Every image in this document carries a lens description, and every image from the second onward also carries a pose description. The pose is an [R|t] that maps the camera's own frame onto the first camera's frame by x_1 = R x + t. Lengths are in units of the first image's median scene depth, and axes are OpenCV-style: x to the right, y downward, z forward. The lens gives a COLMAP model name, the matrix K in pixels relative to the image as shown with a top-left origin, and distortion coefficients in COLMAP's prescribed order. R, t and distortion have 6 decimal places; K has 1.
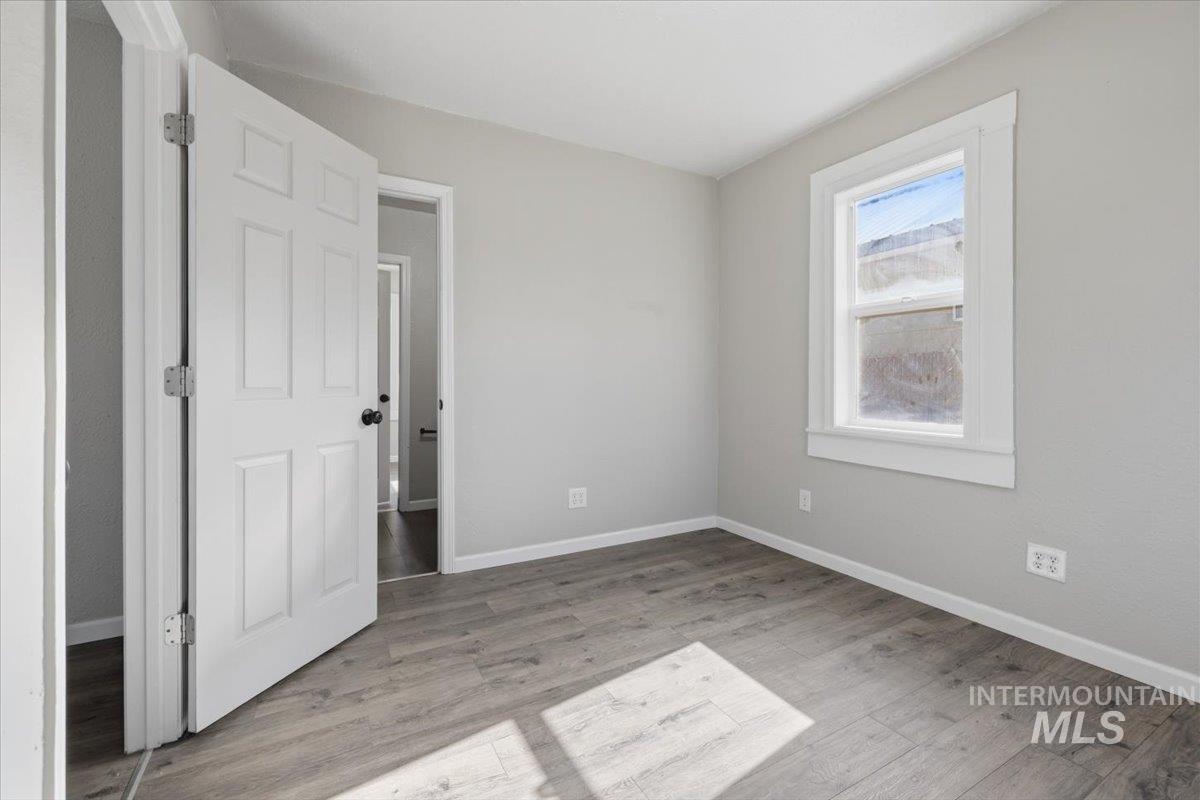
lens RADIAL K [[508.7, 0, 594.5], [0, 508.7, 392.2], [0, 0, 1]] dist [-0.004220, 0.000733]
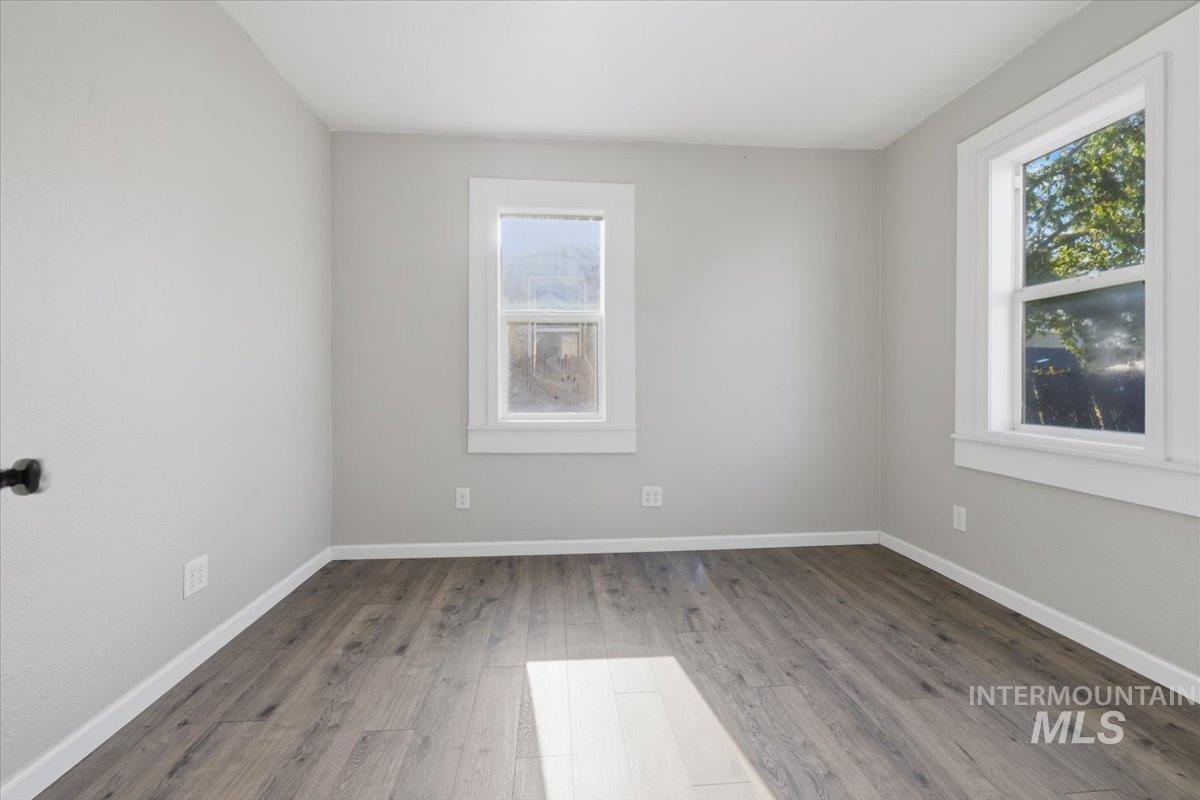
lens RADIAL K [[508.7, 0, 595.7], [0, 508.7, 389.7], [0, 0, 1]] dist [-0.004220, 0.000733]
pose [[0.406779, -0.011736, 0.913451, -0.488609], [0.021167, 0.999770, 0.003419, -0.000364], [-0.913281, 0.017944, 0.406934, 0.427554]]
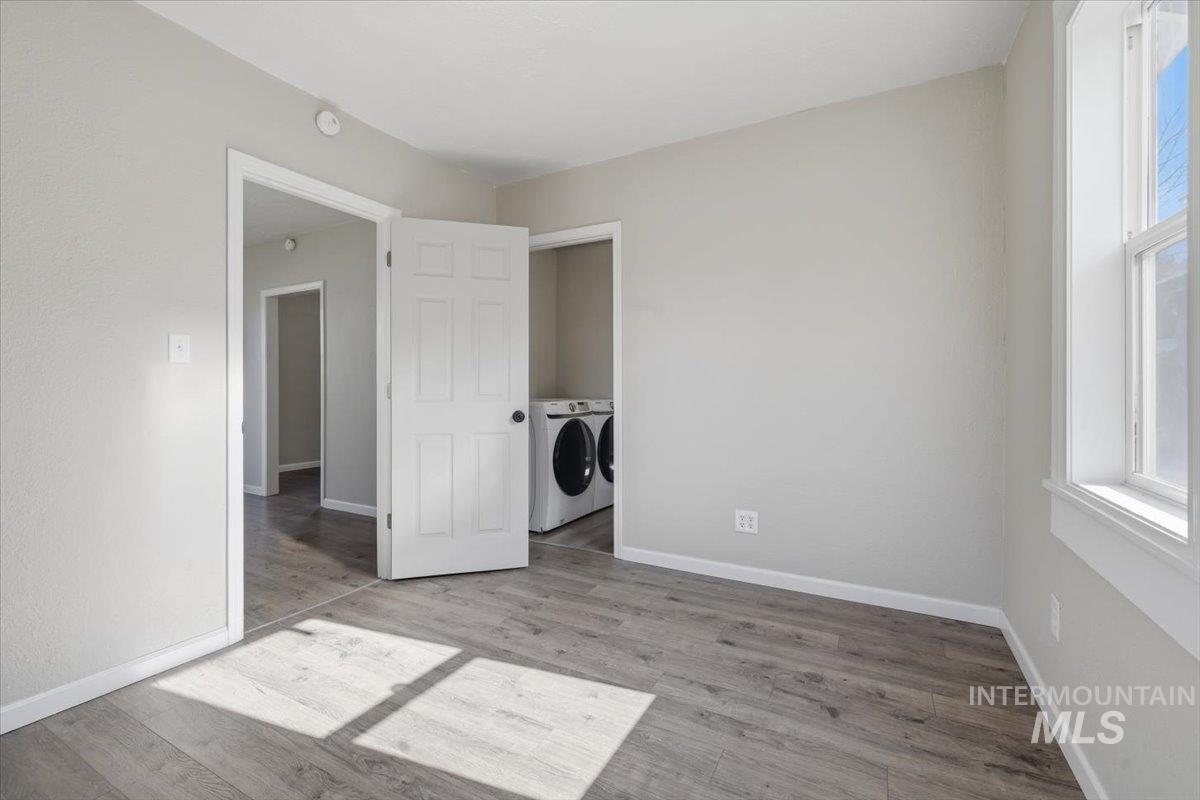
lens RADIAL K [[508.7, 0, 600.1], [0, 508.7, 403.5], [0, 0, 1]] dist [-0.004220, 0.000733]
pose [[0.543932, 0.026135, -0.838722, 0.732986], [-0.018743, 0.999644, 0.018993, -0.016511], [0.838920, 0.005389, 0.544228, 0.381515]]
